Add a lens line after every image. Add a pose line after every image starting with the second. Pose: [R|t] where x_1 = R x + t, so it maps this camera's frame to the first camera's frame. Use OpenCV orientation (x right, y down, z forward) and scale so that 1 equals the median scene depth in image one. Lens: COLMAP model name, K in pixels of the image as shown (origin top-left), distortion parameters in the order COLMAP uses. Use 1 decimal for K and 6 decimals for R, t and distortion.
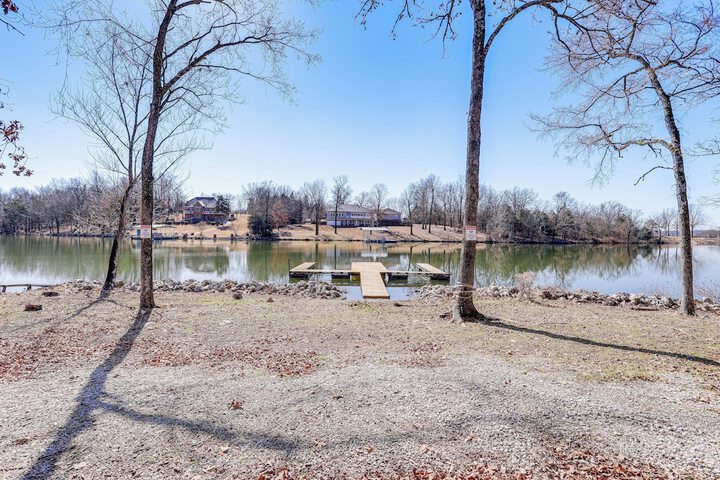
lens RADIAL K [[351.6, 0, 361.4], [0, 351.6, 238.6], [0, 0, 1]] dist [-0.009504, 0.004321]
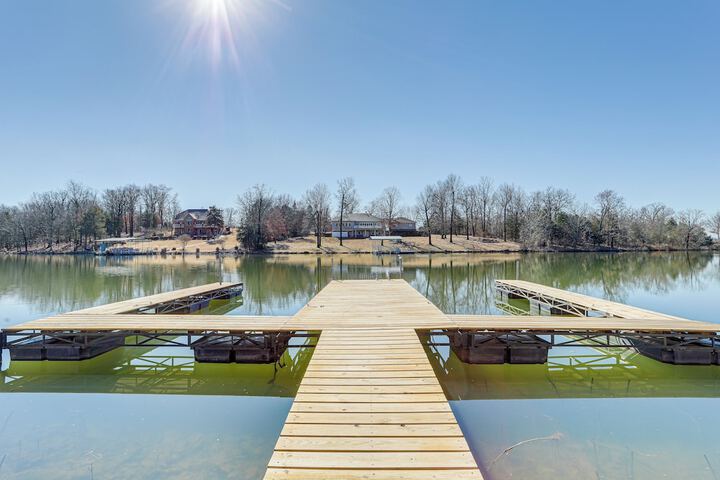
lens RADIAL K [[351.6, 0, 355.9], [0, 351.6, 236.0], [0, 0, 1]] dist [-0.009504, 0.004321]
pose [[0.998523, -0.023558, -0.048948, 0.005312], [0.020911, 0.998327, -0.053902, 0.008879], [0.050136, 0.052799, 0.997346, 0.137368]]
